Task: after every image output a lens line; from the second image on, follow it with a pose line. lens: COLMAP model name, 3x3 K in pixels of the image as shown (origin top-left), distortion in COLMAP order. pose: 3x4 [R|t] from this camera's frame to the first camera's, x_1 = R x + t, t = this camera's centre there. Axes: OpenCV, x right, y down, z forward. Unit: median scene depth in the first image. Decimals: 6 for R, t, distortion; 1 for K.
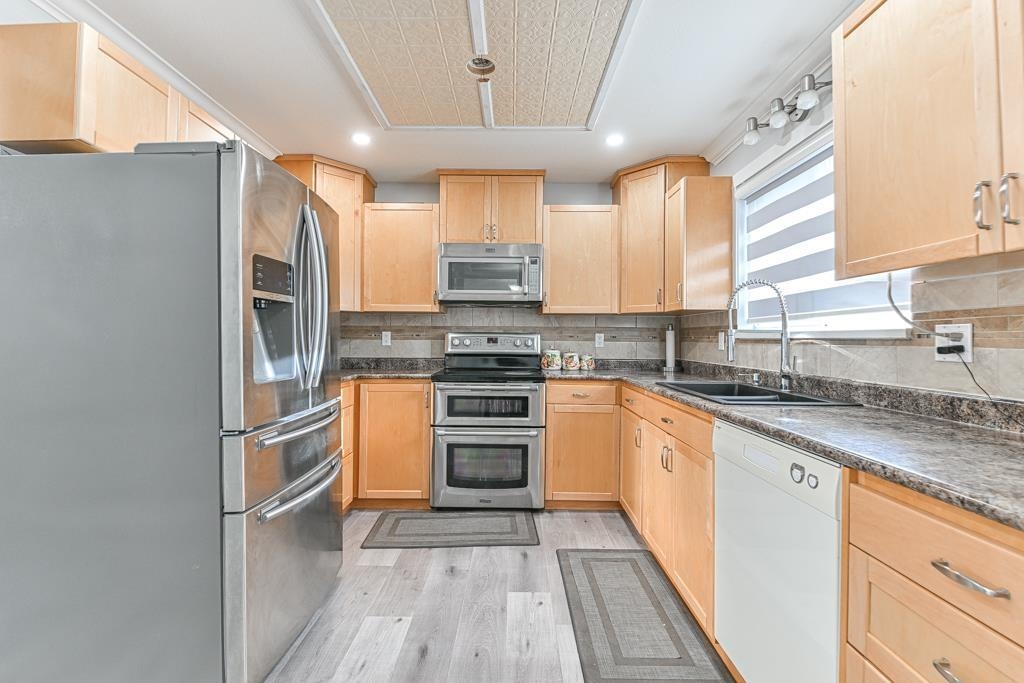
lens RADIAL K [[451.0, 0, 512.0], [0, 451.0, 341.5], [0, 0, 1]] dist [0.000694, -0.000089]
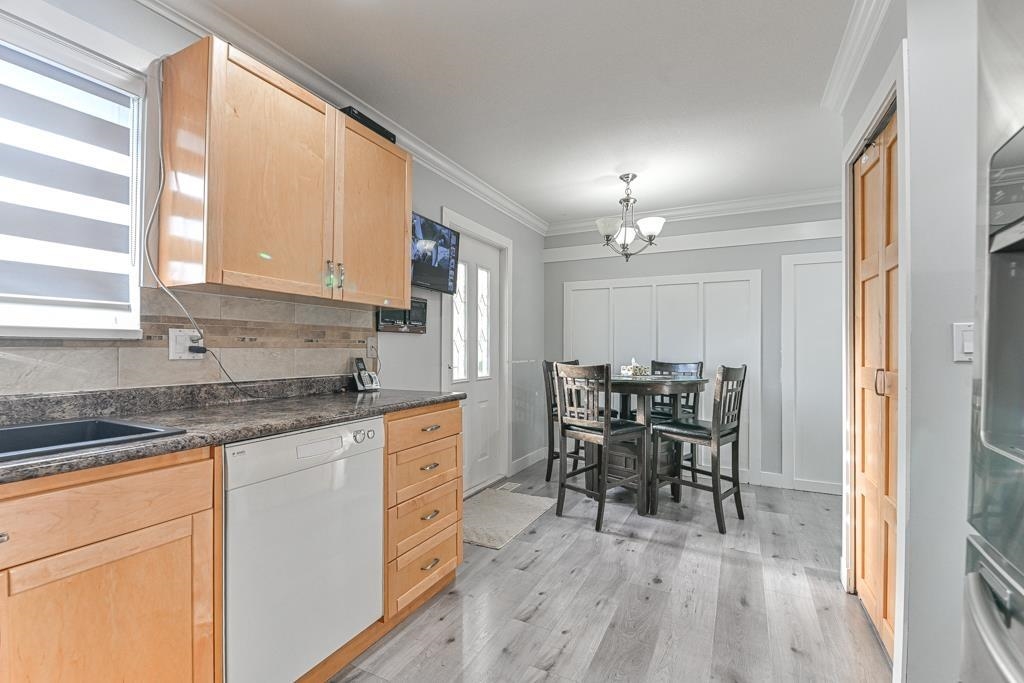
lens RADIAL K [[451.0, 0, 512.0], [0, 451.0, 341.5], [0, 0, 1]] dist [0.000694, -0.000089]
pose [[-0.893591, 0.000055, 0.448883, -0.341567], [-0.003893, 0.999961, -0.007870, 0.002069], [-0.448866, -0.008780, -0.893556, 1.585592]]
